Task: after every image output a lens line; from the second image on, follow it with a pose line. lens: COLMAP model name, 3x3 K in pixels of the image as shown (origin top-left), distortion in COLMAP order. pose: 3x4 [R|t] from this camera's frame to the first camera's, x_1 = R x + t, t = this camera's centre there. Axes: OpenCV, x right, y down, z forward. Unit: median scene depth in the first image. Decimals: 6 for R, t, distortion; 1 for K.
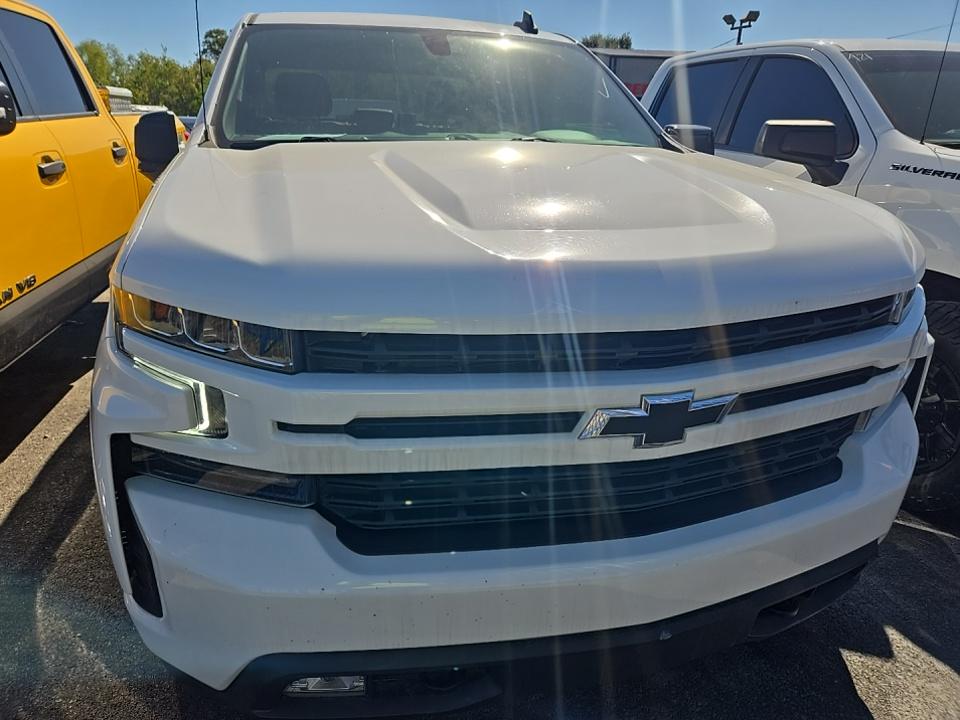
lens RADIAL K [[655.3, 0, 481.9], [0, 655.3, 358.3], [0, 0, 1]] dist [0.056106, -0.043003]
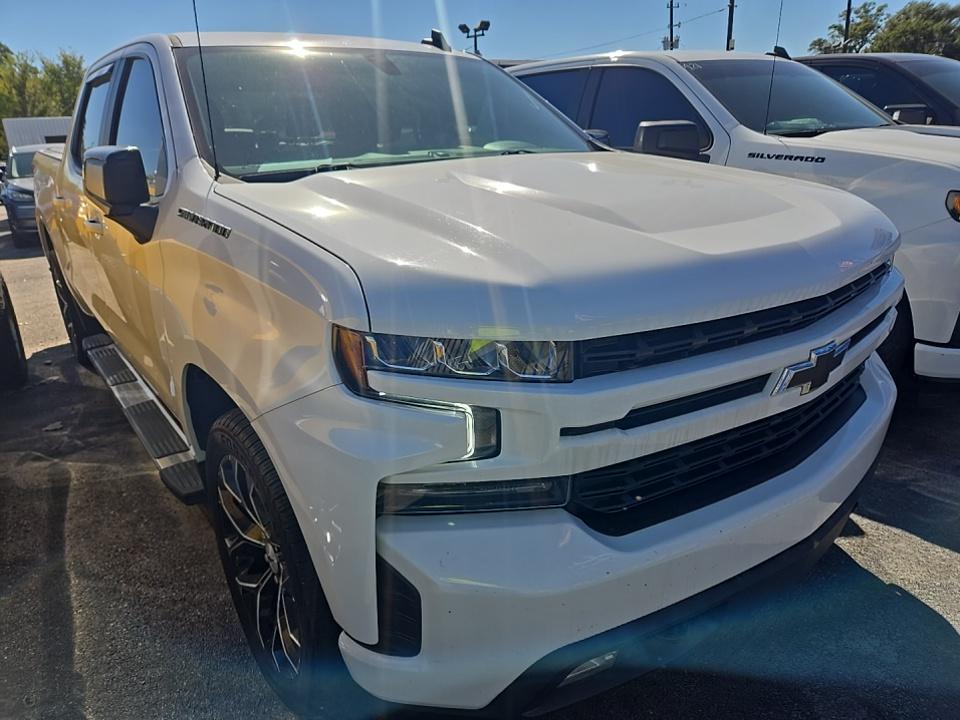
lens RADIAL K [[655.3, 0, 480.0], [0, 655.3, 361.1], [0, 0, 1]] dist [0.056106, -0.043003]
pose [[0.931935, -0.167653, 0.321541, -0.309117], [0.169267, 0.985298, 0.023144, -0.024281], [-0.320694, 0.032858, 0.946613, 0.009437]]
